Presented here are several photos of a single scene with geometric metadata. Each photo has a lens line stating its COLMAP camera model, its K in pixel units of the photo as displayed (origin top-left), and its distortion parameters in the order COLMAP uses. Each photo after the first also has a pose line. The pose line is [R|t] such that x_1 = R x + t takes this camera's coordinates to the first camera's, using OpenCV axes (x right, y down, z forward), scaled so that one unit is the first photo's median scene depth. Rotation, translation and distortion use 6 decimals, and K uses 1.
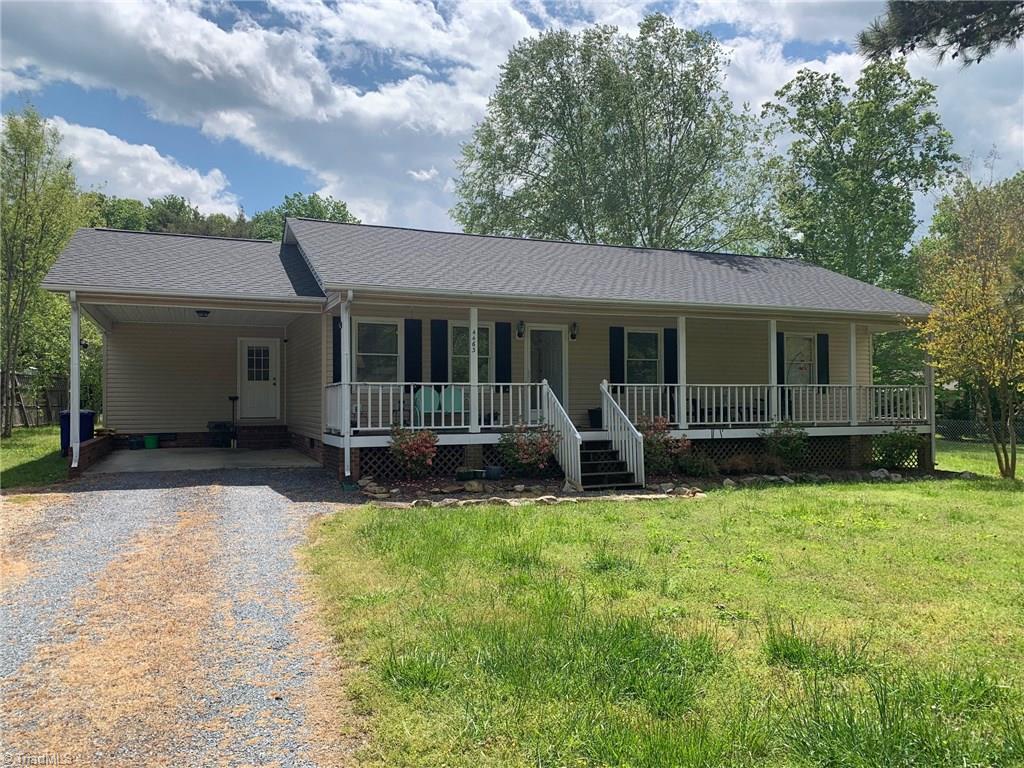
lens RADIAL K [[787.6, 0, 513.7], [0, 787.6, 383.7], [0, 0, 1]] dist [0.030258, -0.031715]
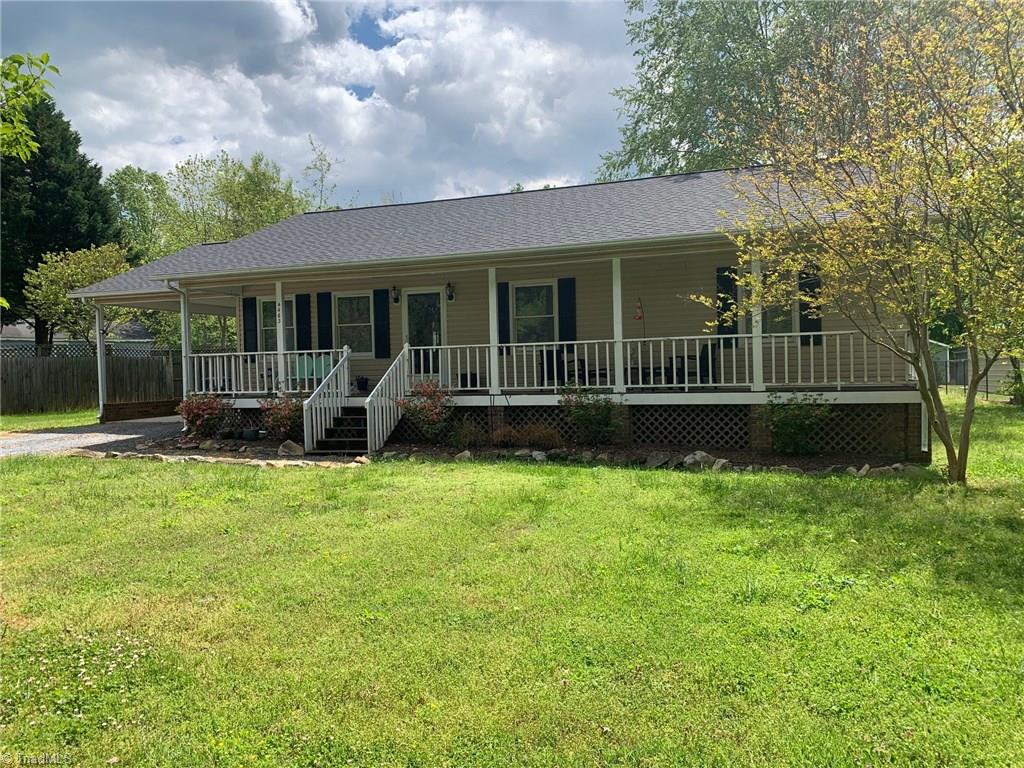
lens RADIAL K [[787.6, 0, 513.5], [0, 787.6, 383.4], [0, 0, 1]] dist [0.030258, -0.031715]
pose [[0.777340, -0.000411, -0.629081, 0.756032], [0.037512, 0.998251, 0.045701, 0.004155], [0.627961, -0.059123, 0.775995, 0.299973]]
